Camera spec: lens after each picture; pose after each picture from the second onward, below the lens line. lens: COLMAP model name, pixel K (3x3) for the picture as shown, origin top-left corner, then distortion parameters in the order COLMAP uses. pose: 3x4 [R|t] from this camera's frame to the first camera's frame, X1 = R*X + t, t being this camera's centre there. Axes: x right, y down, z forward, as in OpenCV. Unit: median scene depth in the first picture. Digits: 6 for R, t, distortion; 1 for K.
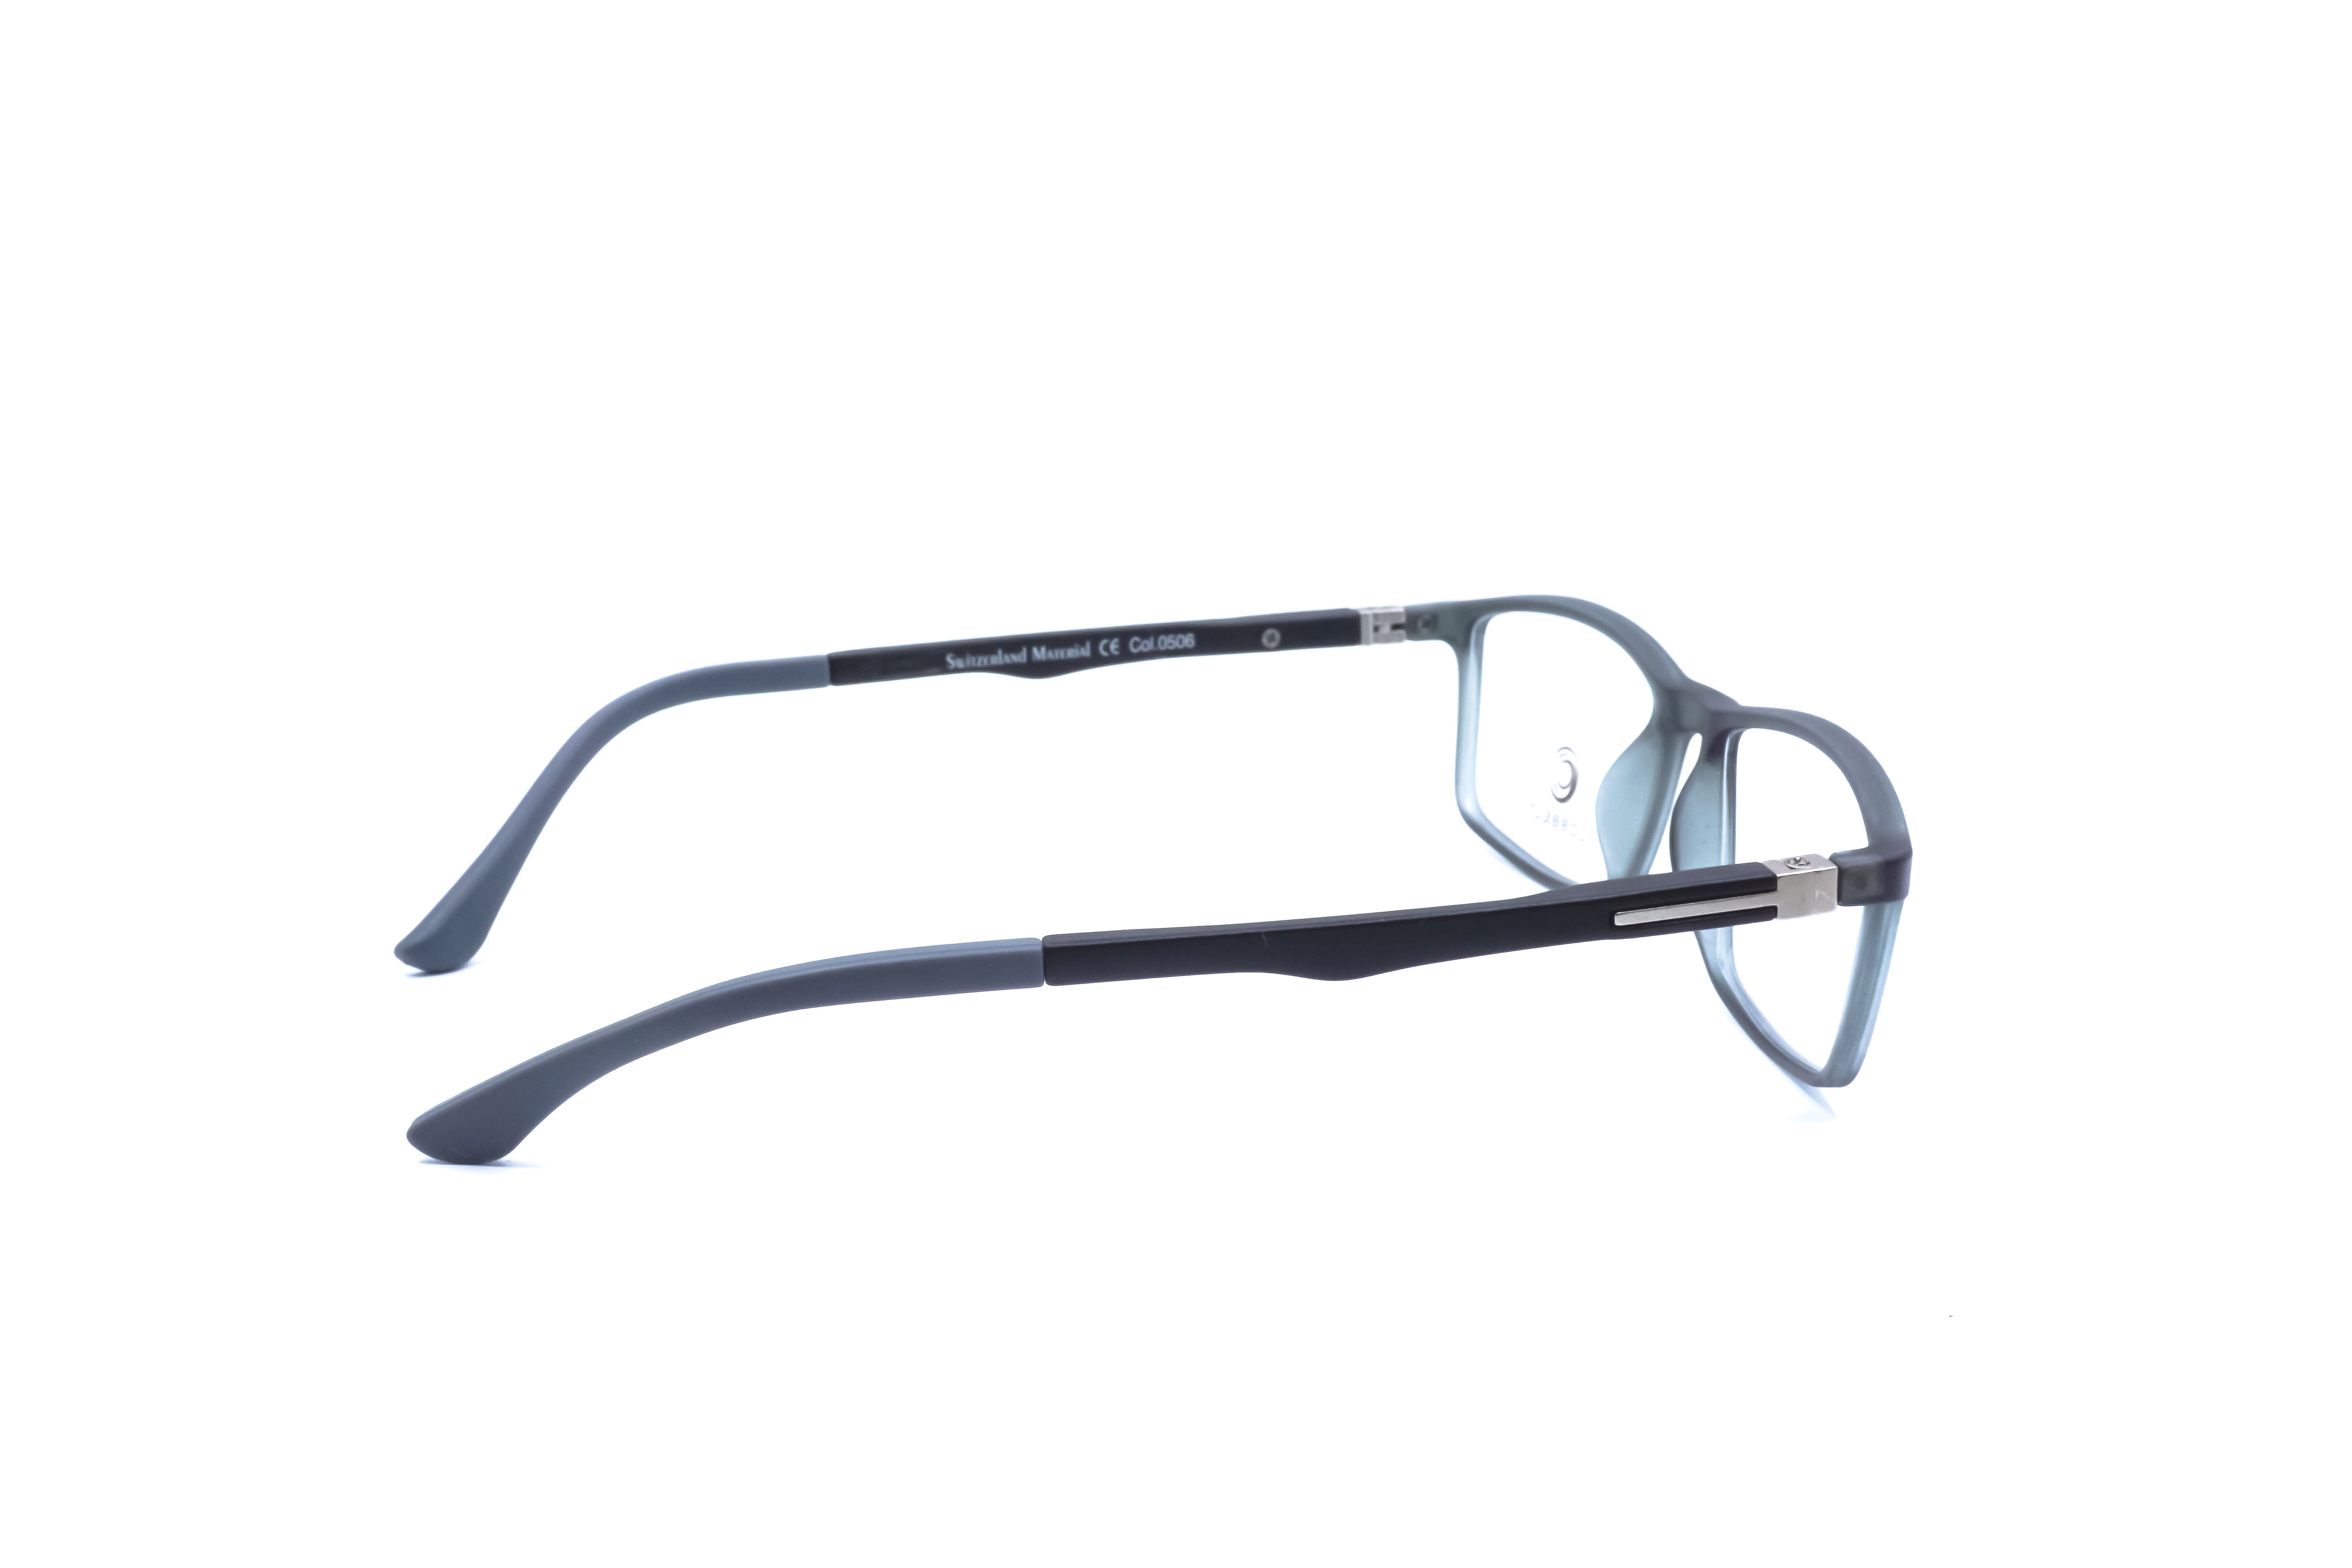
lens RADIAL K [[3388.4, 0, 1177.1], [0, 3388.4, 783.7], [0, 0, 1]] dist [0.031186, 0.000000]
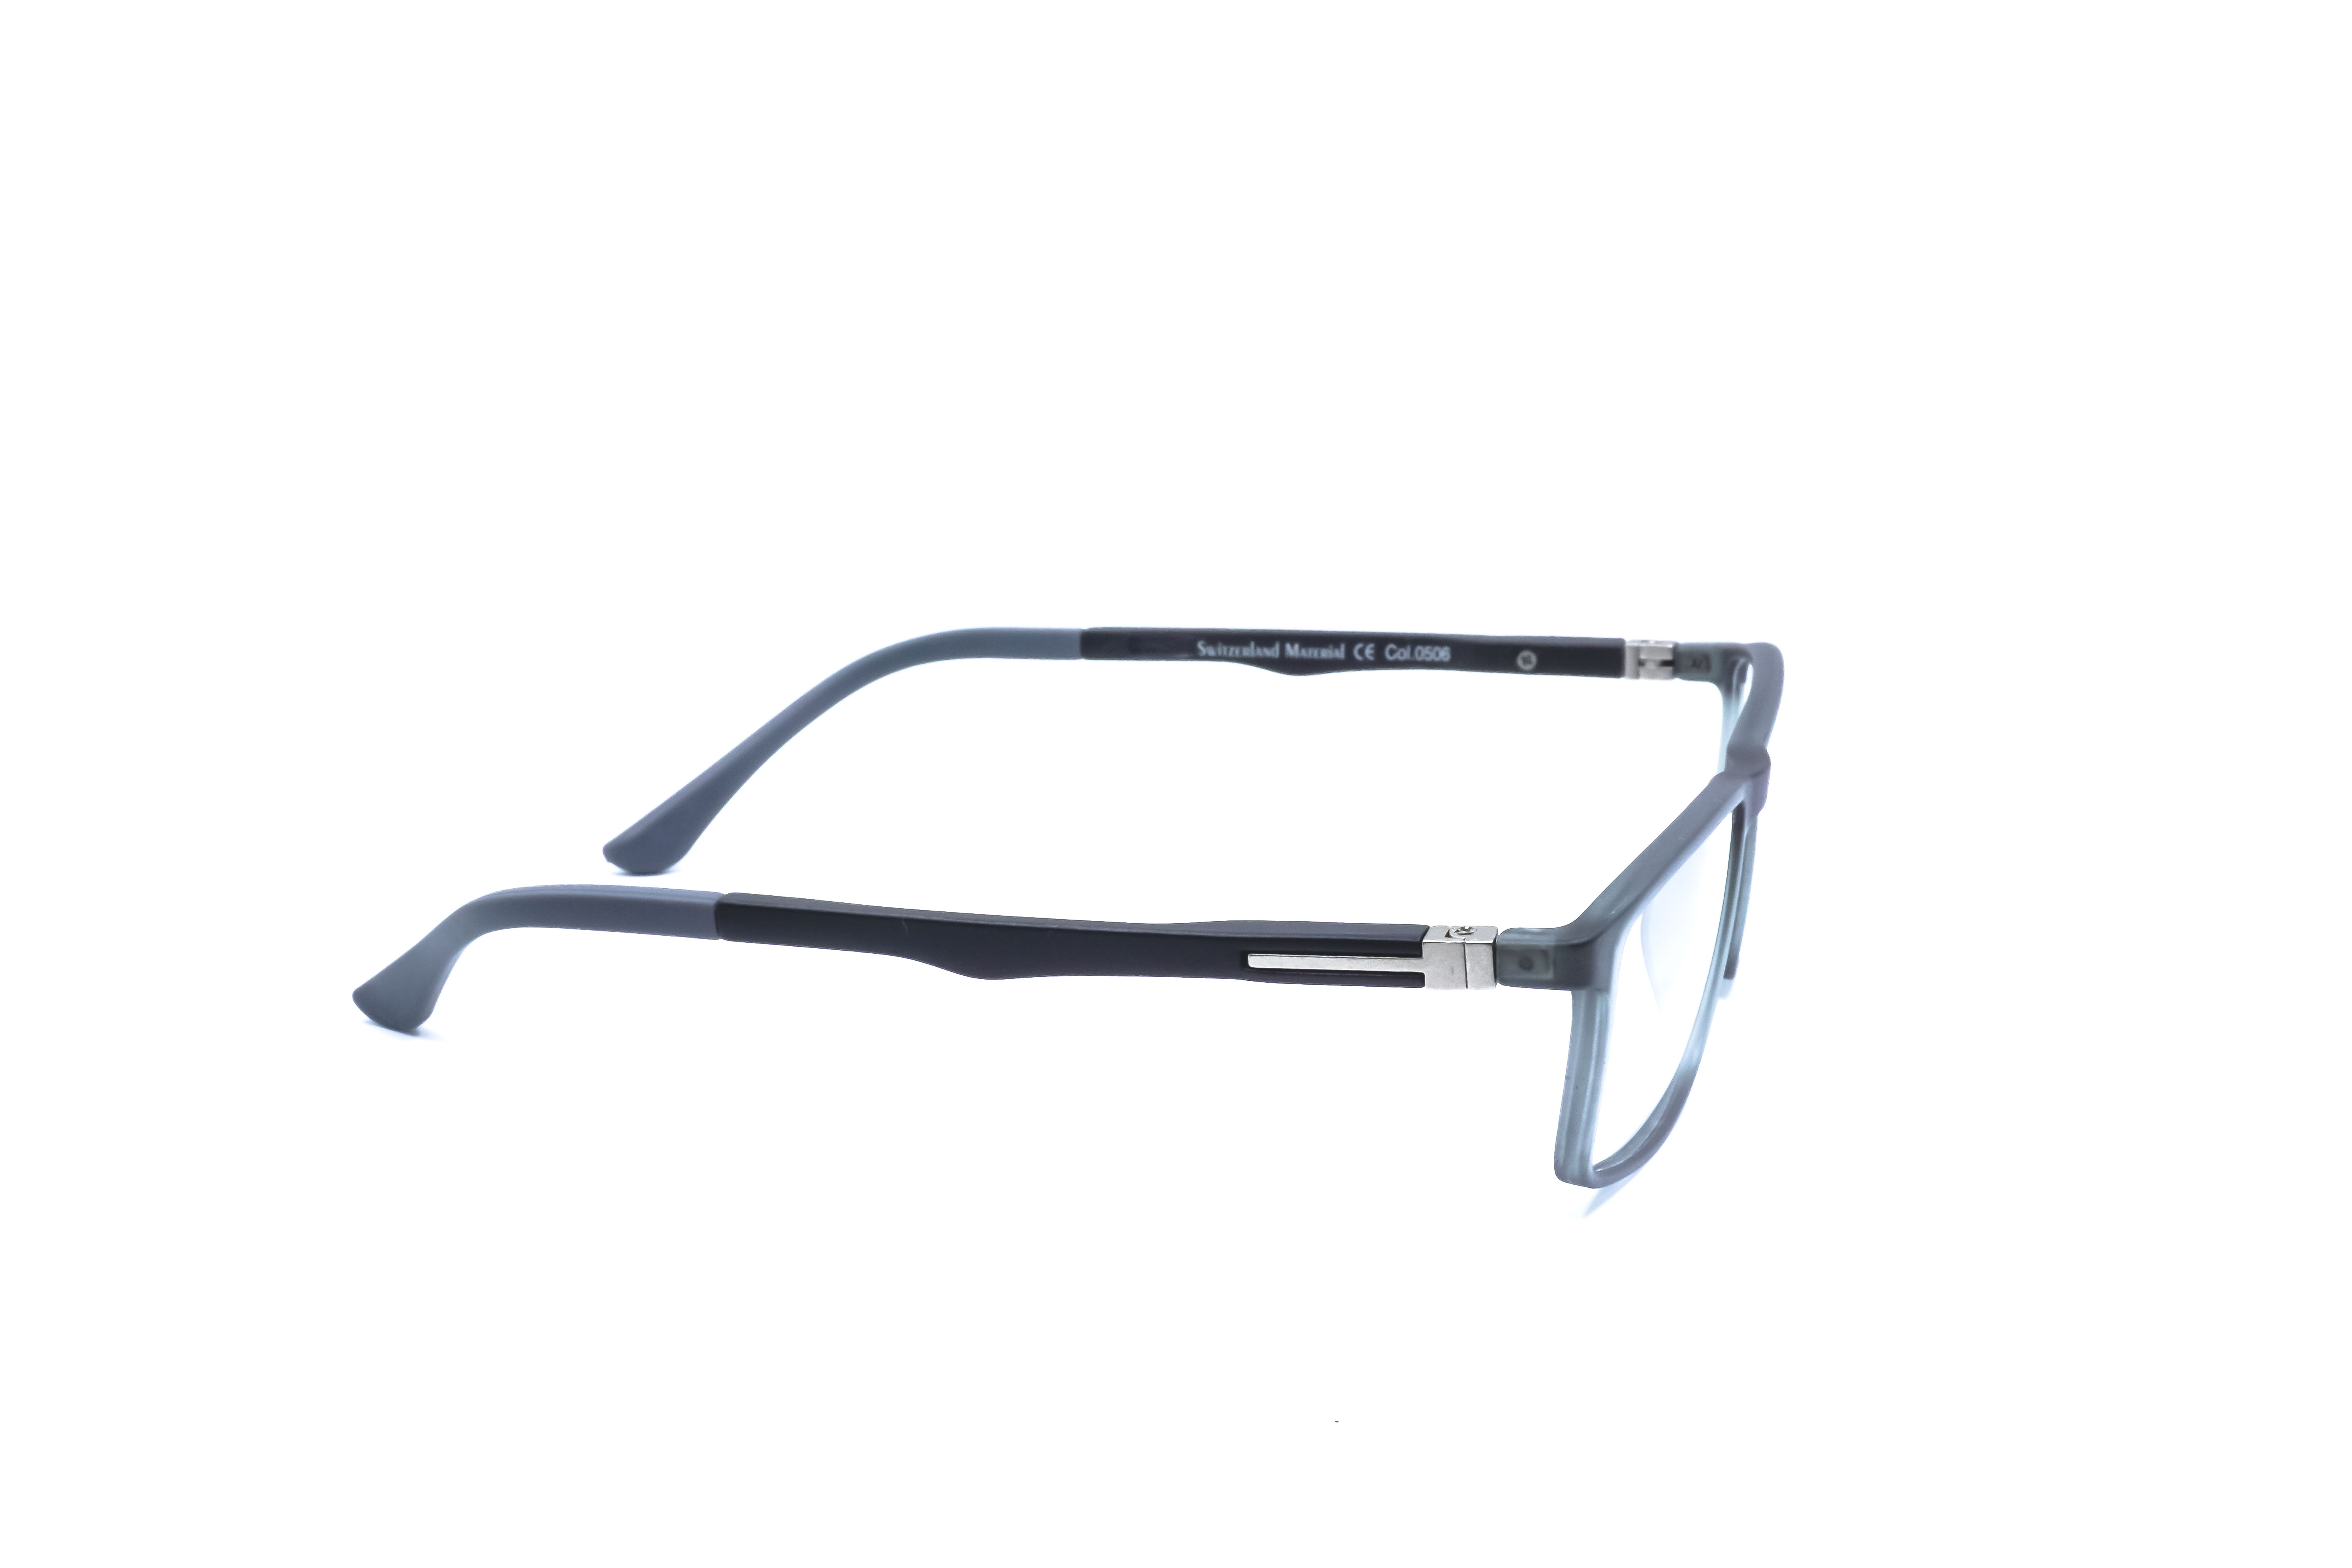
lens RADIAL K [[3388.4, 0, 1184.2], [0, 3388.4, 782.7], [0, 0, 1]] dist [0.031186, 0.000000]
pose [[0.866869, 0.122598, -0.483226, 0.421590], [-0.121400, 0.992025, 0.033902, -0.029752], [0.483529, 0.029275, 0.874839, 0.109244]]
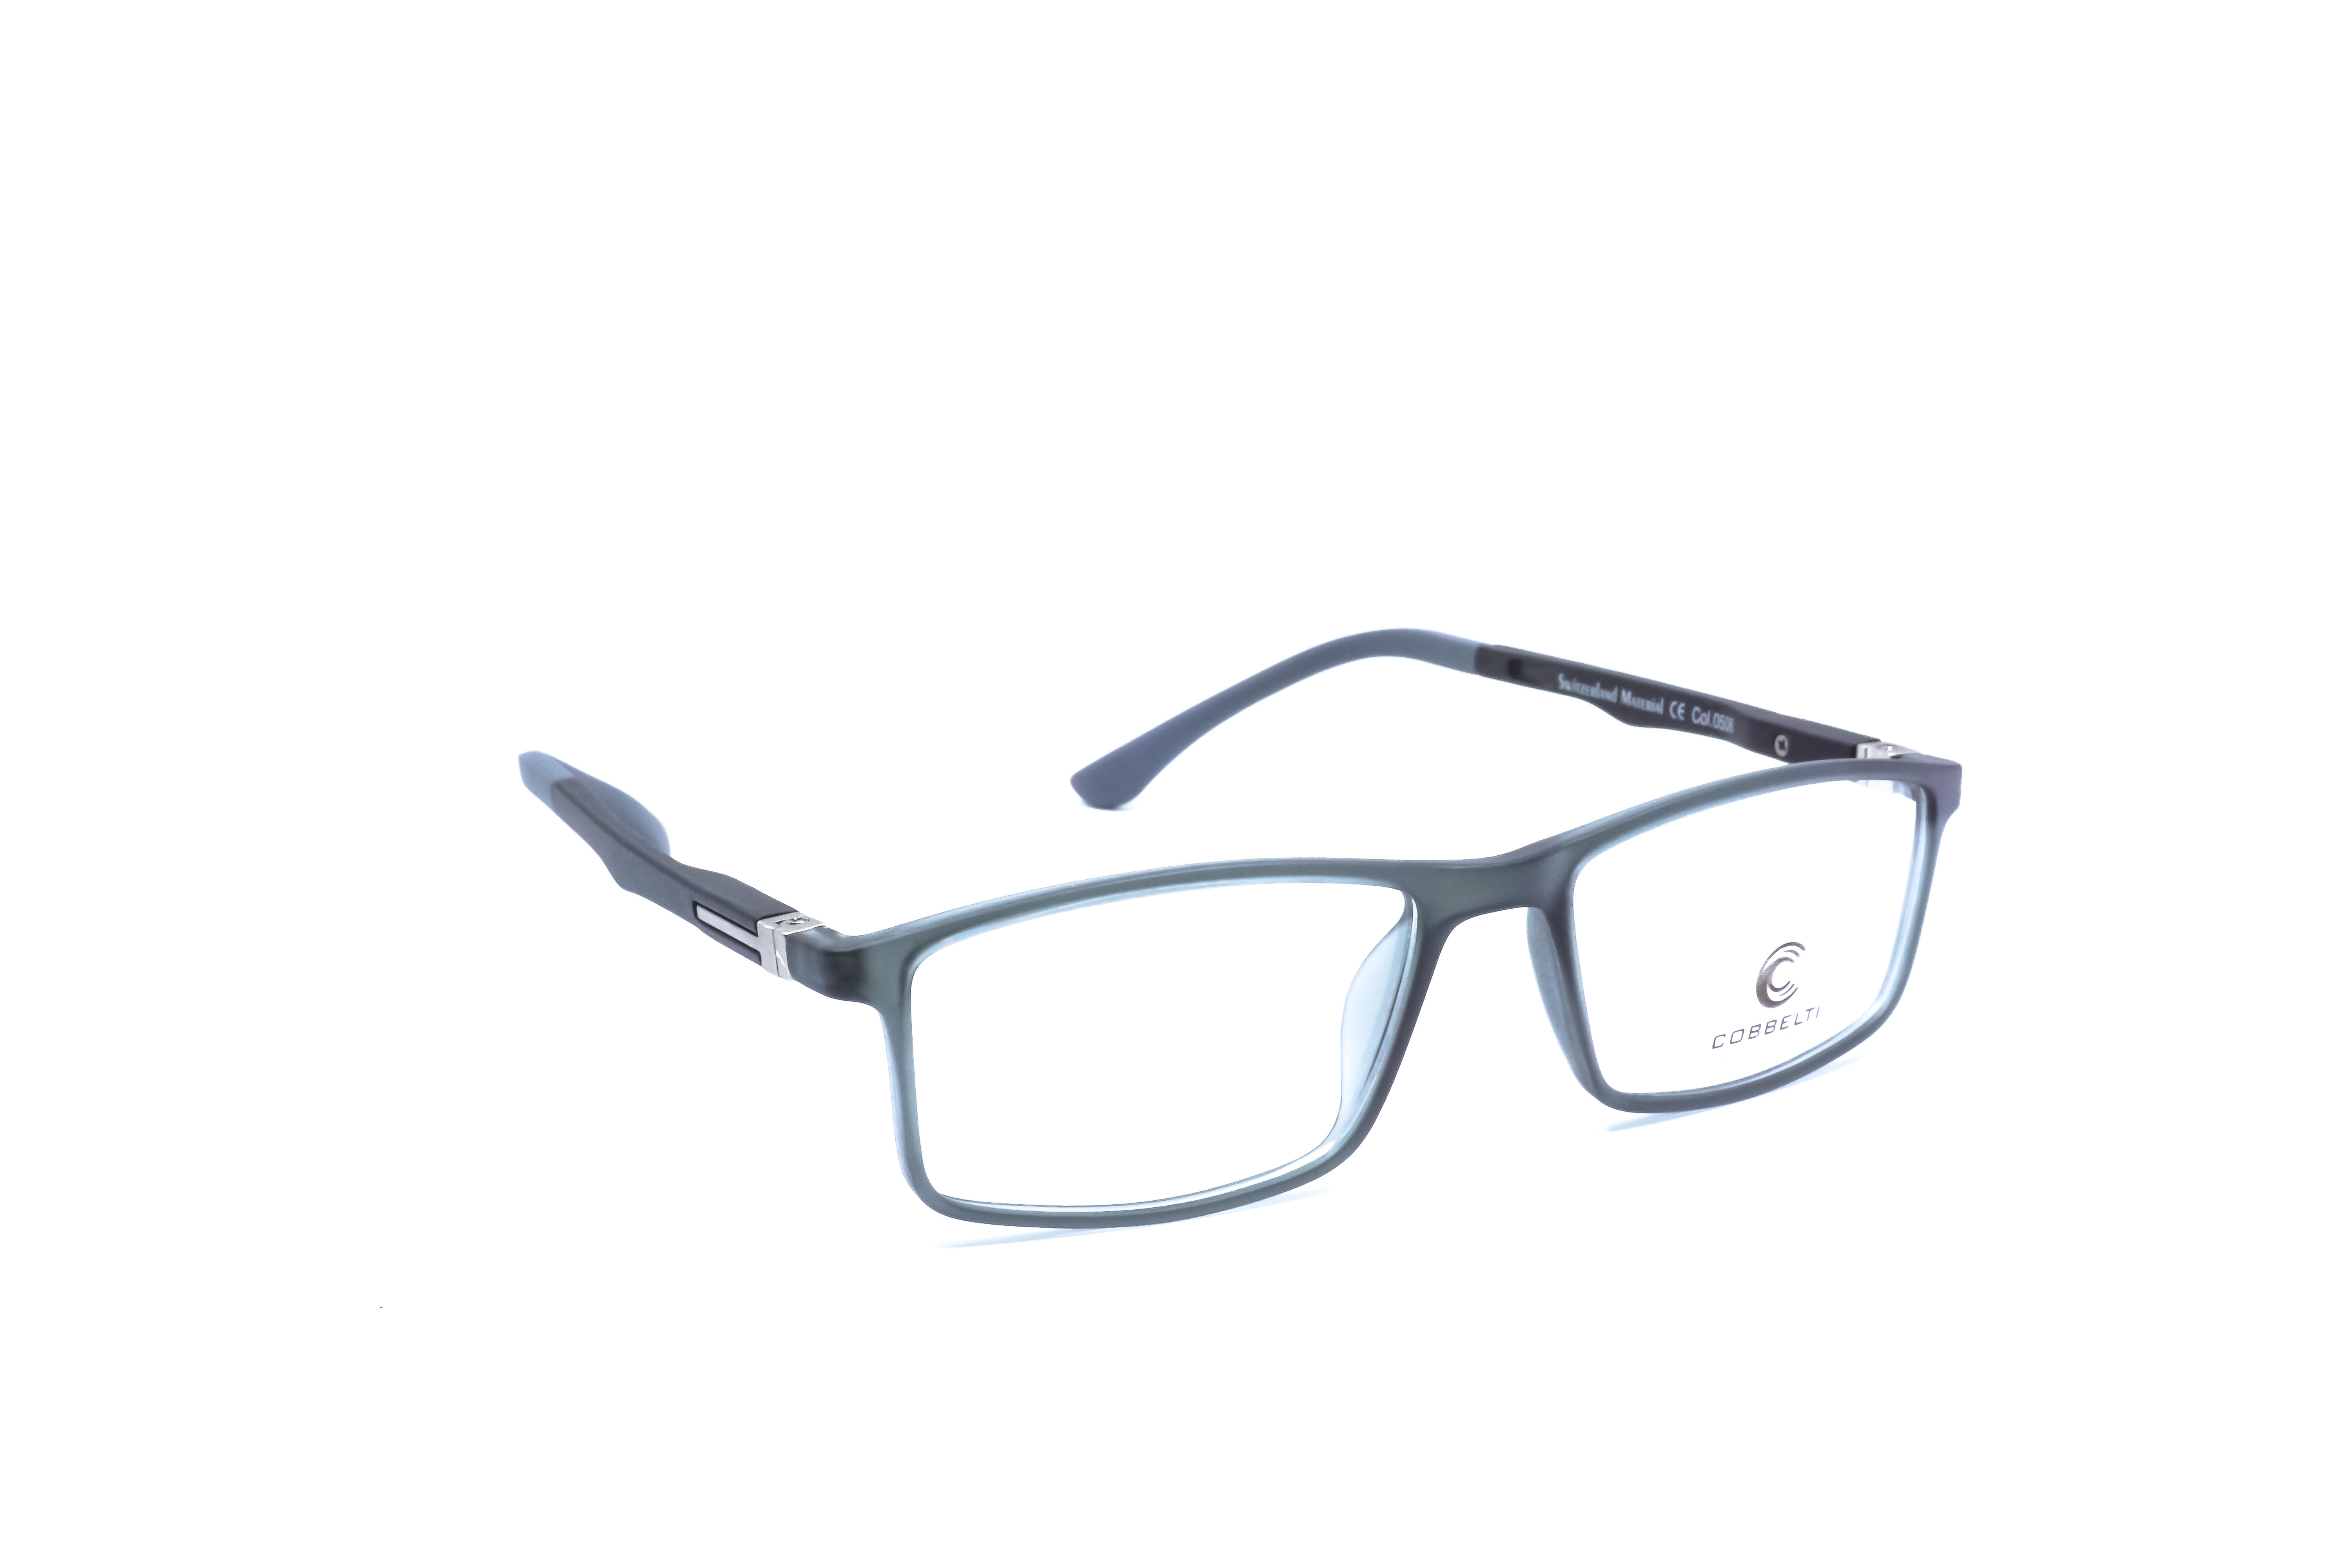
lens RADIAL K [[3388.4, 0, 1169.5], [0, 3388.4, 786.7], [0, 0, 1]] dist [0.031186, 0.000000]
pose [[0.251276, 0.239617, -0.937787, 0.813693], [-0.233014, 0.955353, 0.181670, -0.155899], [0.939449, 0.172868, 0.295891, 0.609975]]
